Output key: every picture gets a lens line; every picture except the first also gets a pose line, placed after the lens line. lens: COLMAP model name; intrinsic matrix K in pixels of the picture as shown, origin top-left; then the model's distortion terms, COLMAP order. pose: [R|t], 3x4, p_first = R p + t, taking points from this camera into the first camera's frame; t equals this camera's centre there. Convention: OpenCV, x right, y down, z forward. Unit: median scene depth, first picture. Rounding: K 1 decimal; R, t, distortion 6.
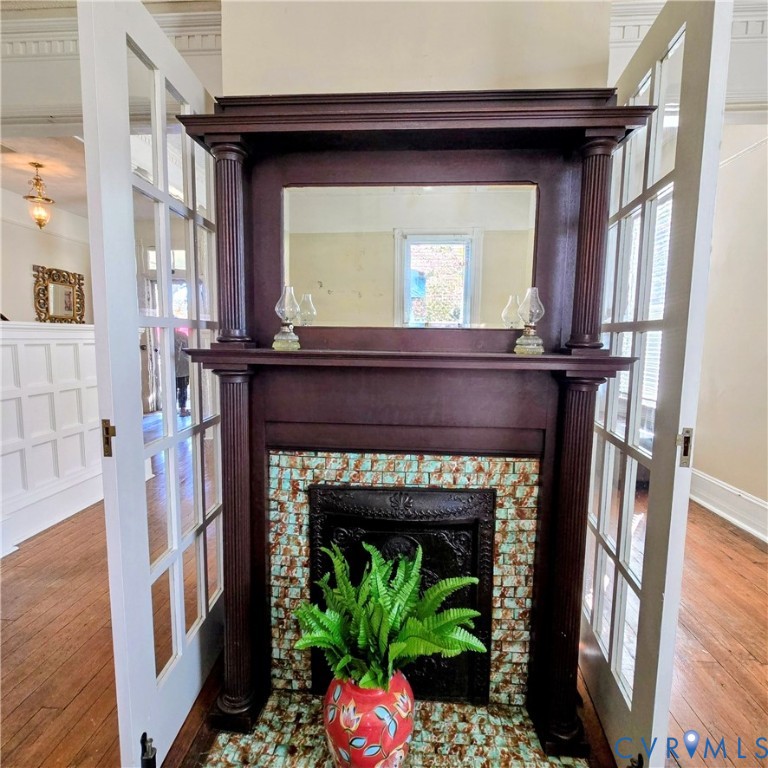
lens RADIAL K [[424.9, 0, 378.6], [0, 424.9, 381.9], [0, 0, 1]] dist [-0.000429, -0.001163]
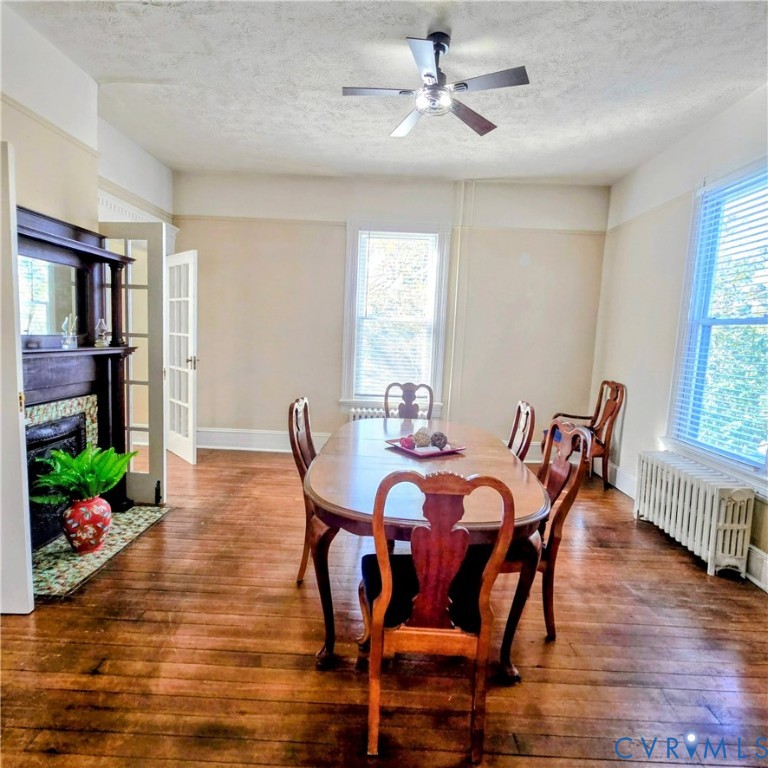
lens RADIAL K [[424.9, 0, 381.2], [0, 424.9, 379.8], [0, 0, 1]] dist [-0.000429, -0.001163]
pose [[-0.060038, -0.115713, 0.991467, -1.835634], [0.066074, 0.990619, 0.119616, -0.056717], [-0.996007, 0.072691, -0.051829, -0.353855]]
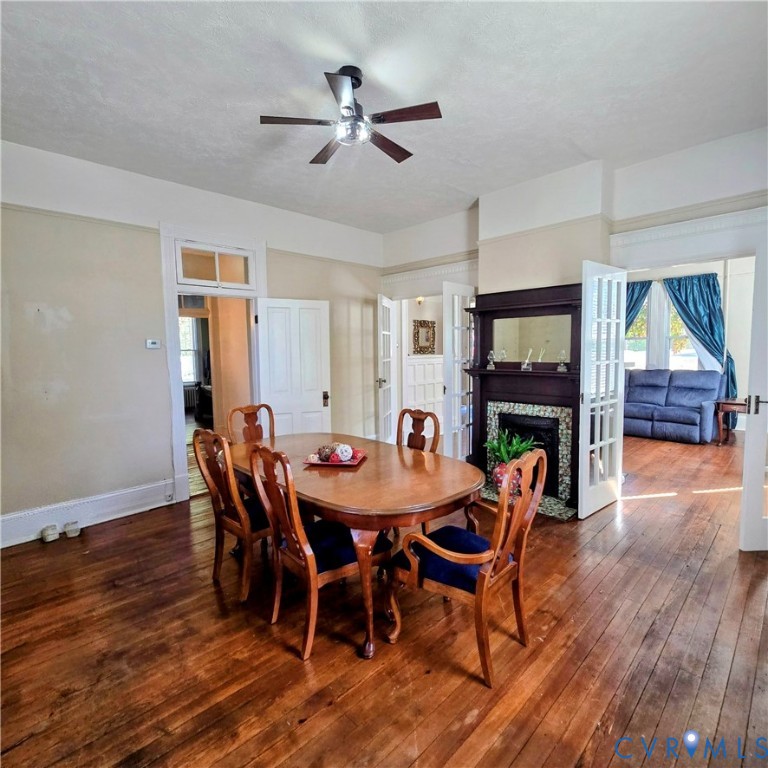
lens RADIAL K [[424.9, 0, 385.1], [0, 424.9, 382.7], [0, 0, 1]] dist [-0.000429, -0.001163]
pose [[0.759797, 0.028815, -0.649522, 1.219652], [-0.043353, 0.999039, -0.006392, 0.080655], [0.648714, 0.033015, 0.760316, -1.915080]]
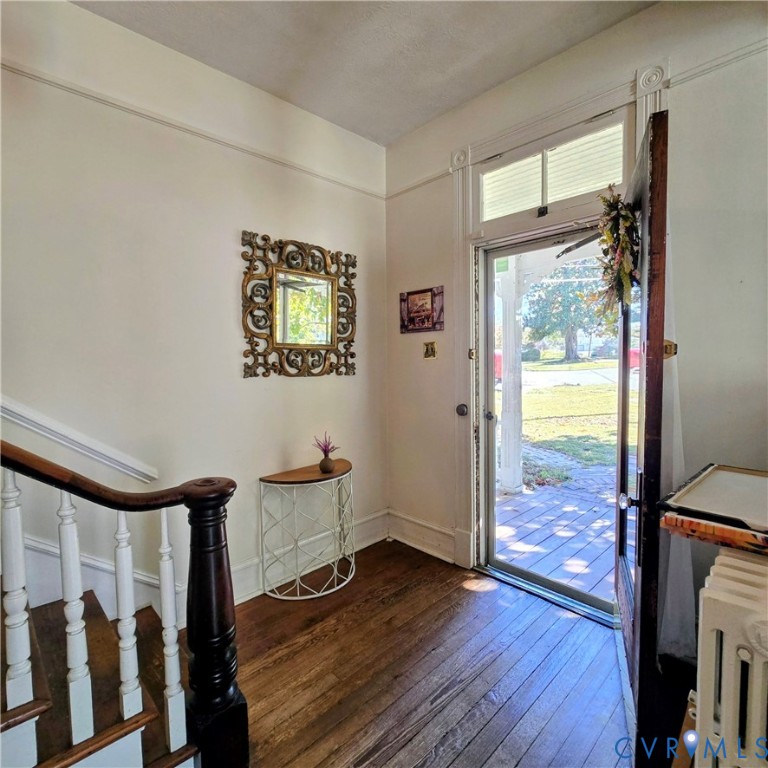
lens RADIAL K [[424.9, 0, 387.2], [0, 424.9, 383.9], [0, 0, 1]] dist [-0.000429, -0.001163]
pose [[0.748420, 0.020305, -0.662915, -1.517304], [-0.049835, 0.998427, -0.025682, -0.425542], [0.661351, 0.052257, 0.748254, 2.920666]]
